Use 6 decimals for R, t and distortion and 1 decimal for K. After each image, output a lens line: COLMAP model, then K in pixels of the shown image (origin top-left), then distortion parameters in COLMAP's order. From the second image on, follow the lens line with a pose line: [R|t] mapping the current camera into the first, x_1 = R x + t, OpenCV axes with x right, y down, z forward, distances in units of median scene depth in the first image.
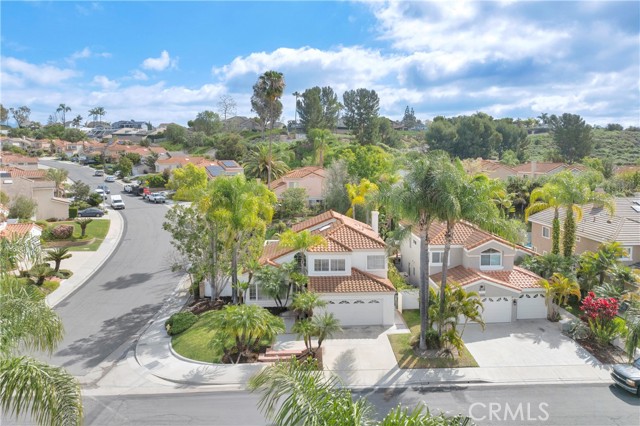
lens RADIAL K [[435.4, 0, 320.0], [0, 435.4, 213.0], [0, 0, 1]] dist [-0.043949, -0.002247]
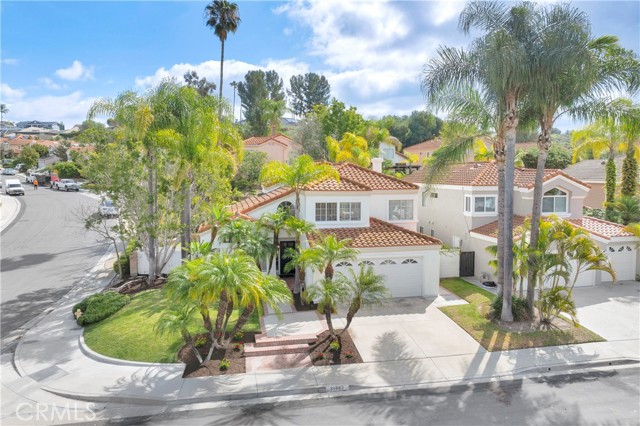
lens RADIAL K [[446.6, 0, 322.7], [0, 446.6, 223.5], [0, 0, 1]] dist [-0.042998, 0.004461]
pose [[0.987712, -0.011906, 0.155829, -0.114263], [0.013740, 0.999848, -0.010699, 0.154530], [-0.155678, 0.012709, 0.987726, 0.354820]]
